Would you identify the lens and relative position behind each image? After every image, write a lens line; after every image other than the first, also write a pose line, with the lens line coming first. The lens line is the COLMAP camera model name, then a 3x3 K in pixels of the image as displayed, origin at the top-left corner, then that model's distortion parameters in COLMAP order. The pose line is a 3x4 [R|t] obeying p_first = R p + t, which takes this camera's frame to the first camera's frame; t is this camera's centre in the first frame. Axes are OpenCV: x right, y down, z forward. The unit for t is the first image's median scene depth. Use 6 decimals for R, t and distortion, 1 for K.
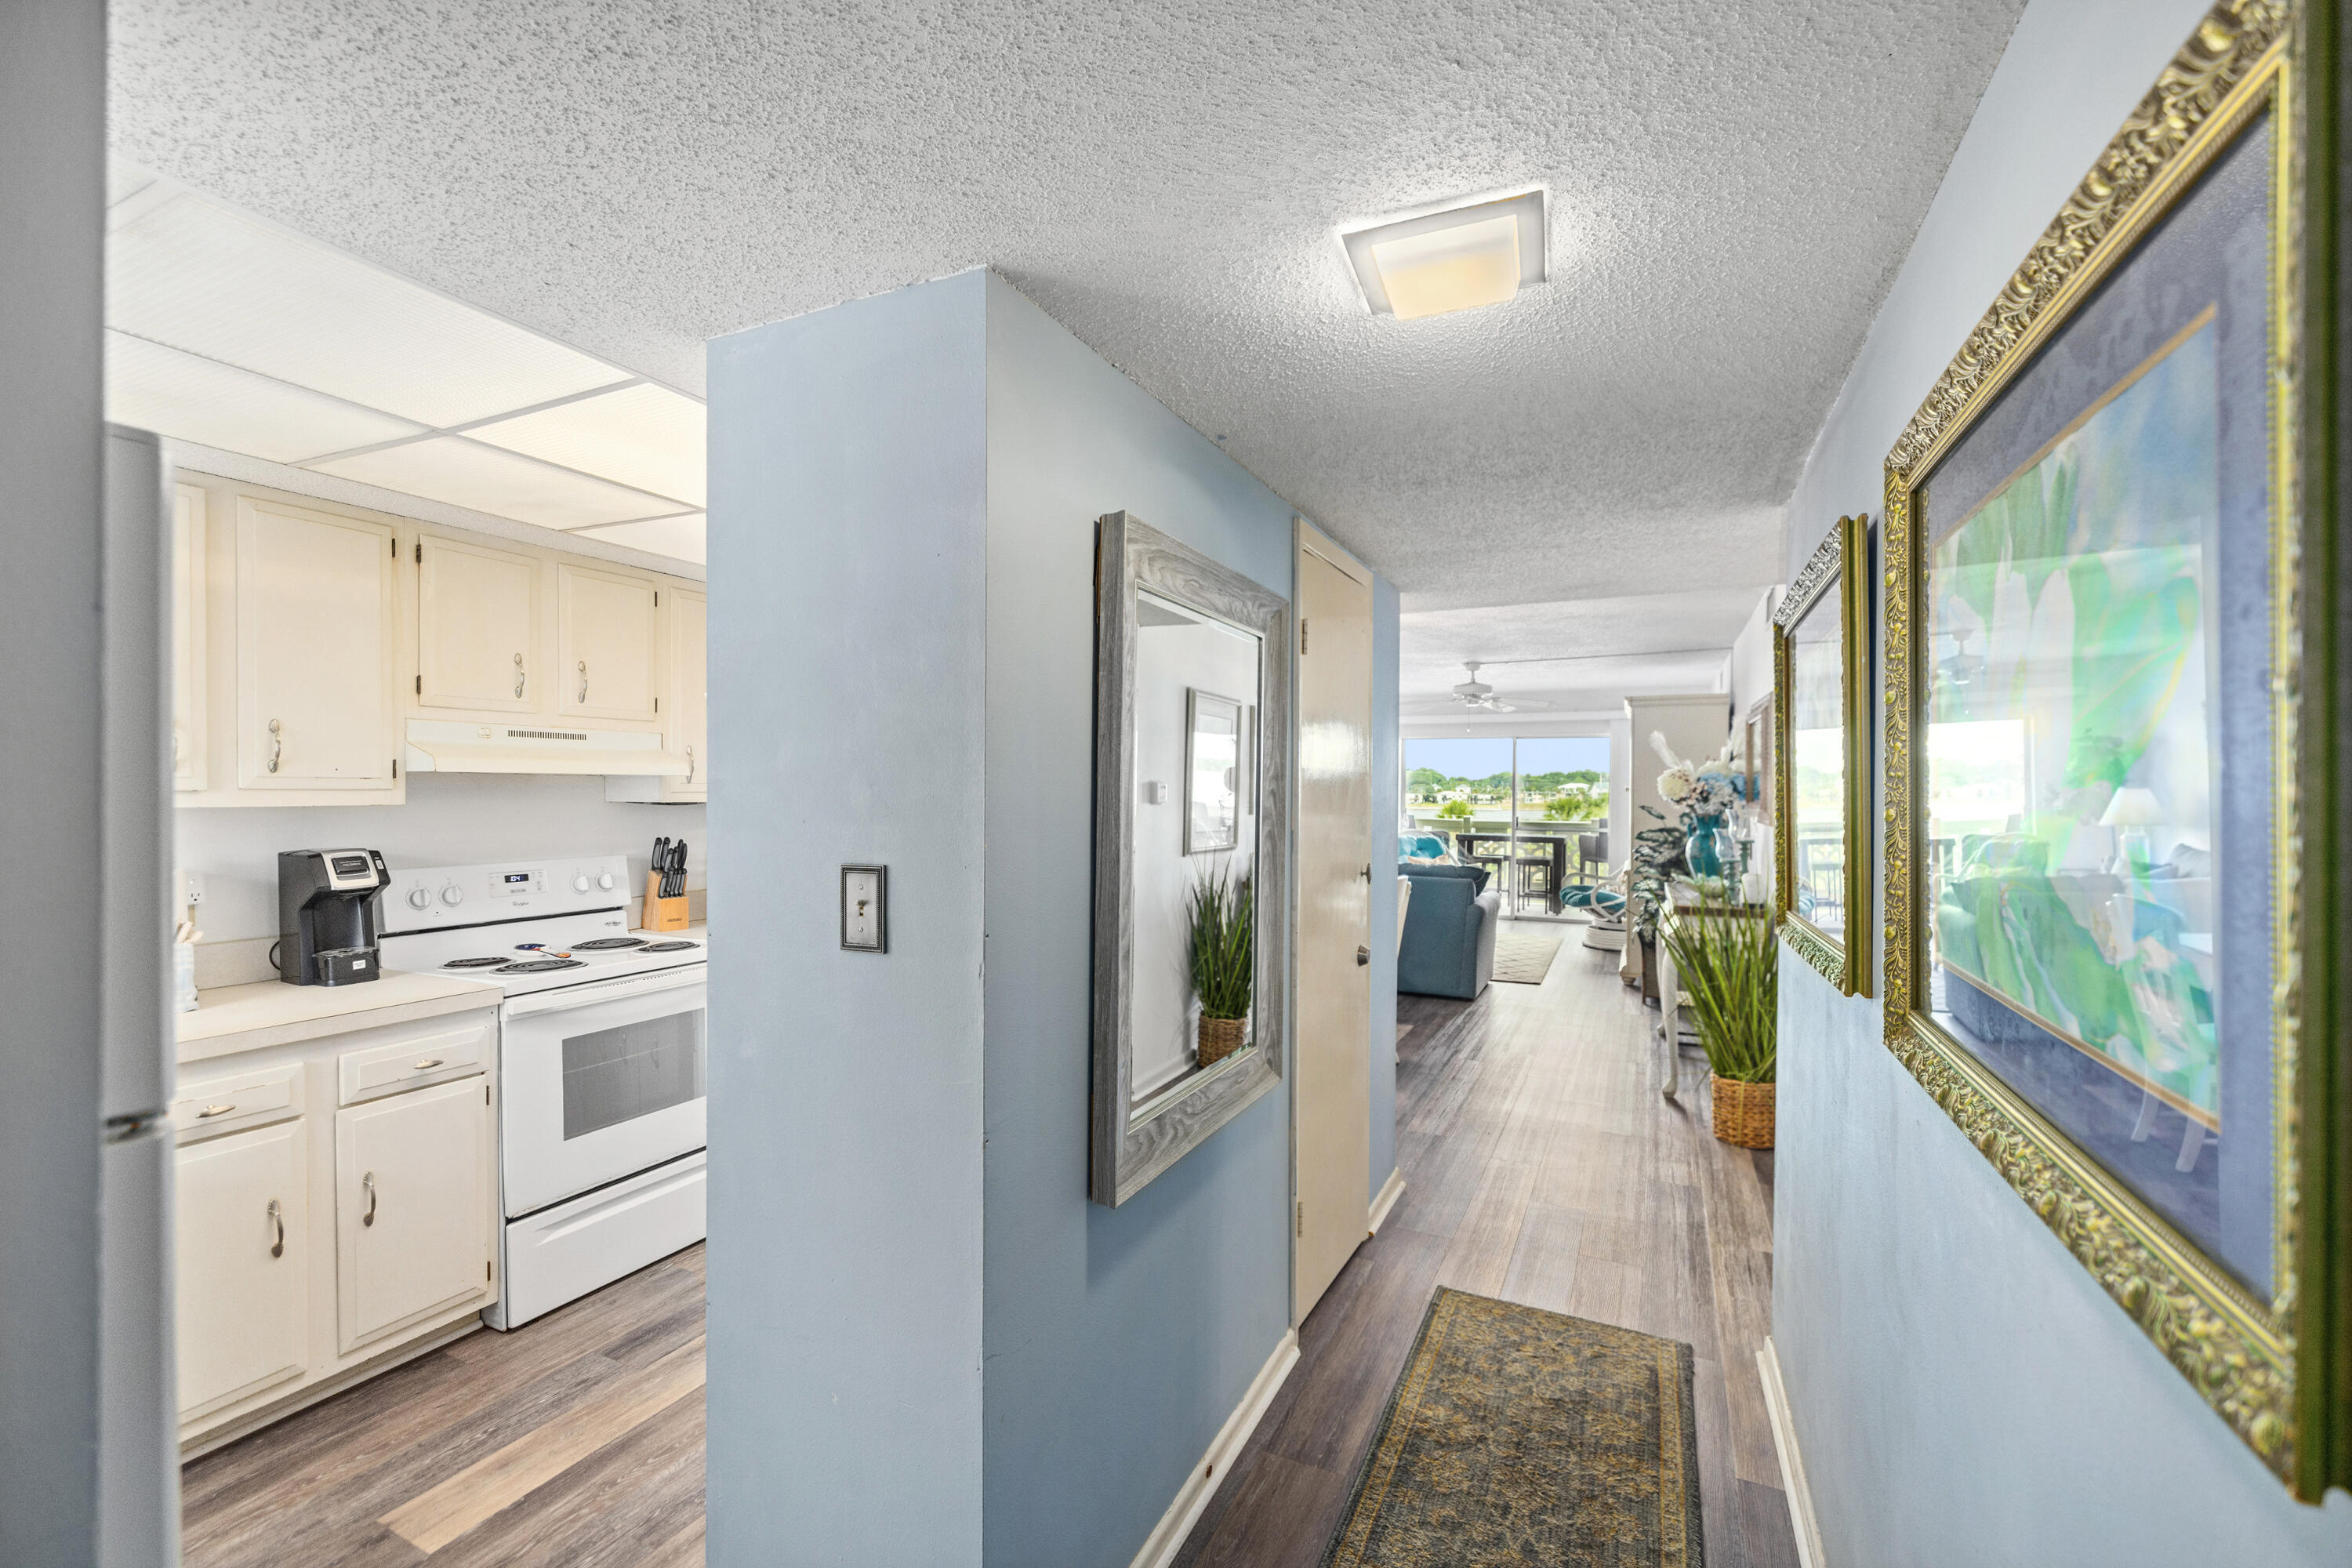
lens RADIAL K [[1009.2, 0, 1178.9], [0, 1009.2, 809.3], [0, 0, 1]] dist [-0.004491, 0.000653]
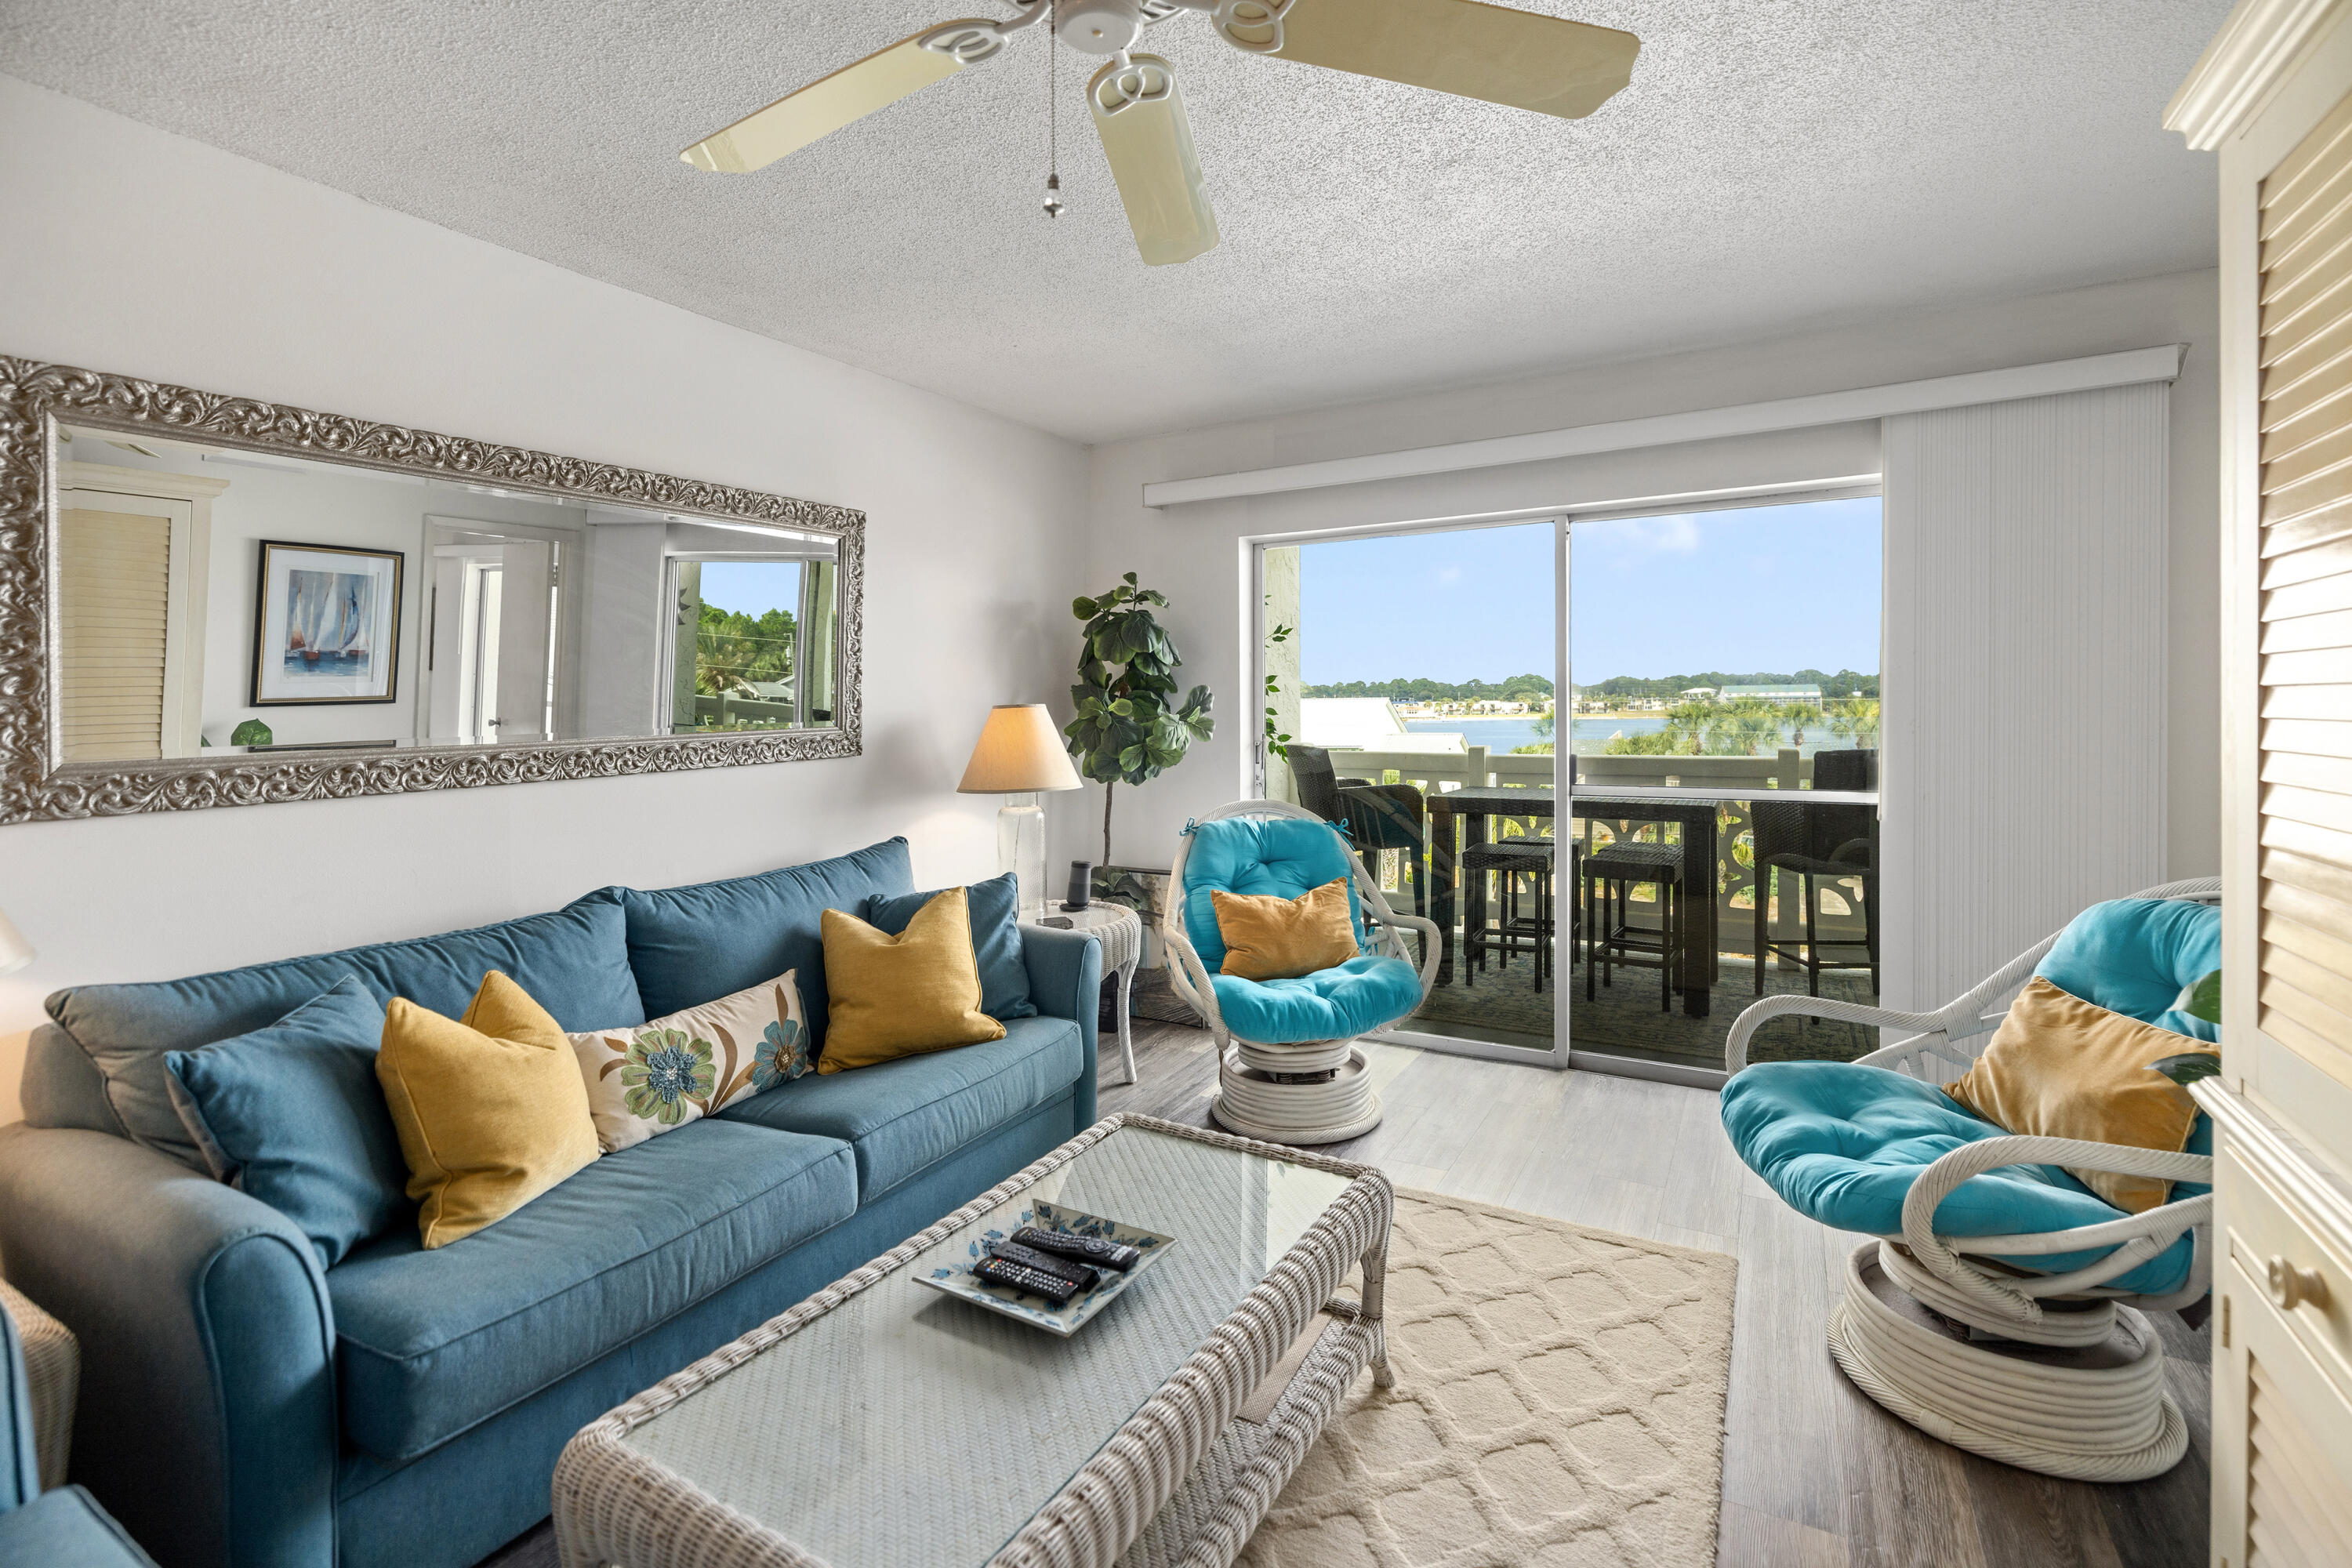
lens RADIAL K [[1080.8, 0, 1173.5], [0, 1080.8, 776.9], [0, 0, 1]] dist [-0.000517, 0.000806]
pose [[0.996771, -0.020855, -0.077537, 0.238469], [0.024284, 0.998756, 0.043545, -0.004707], [0.076533, -0.045288, 0.996038, 0.654222]]
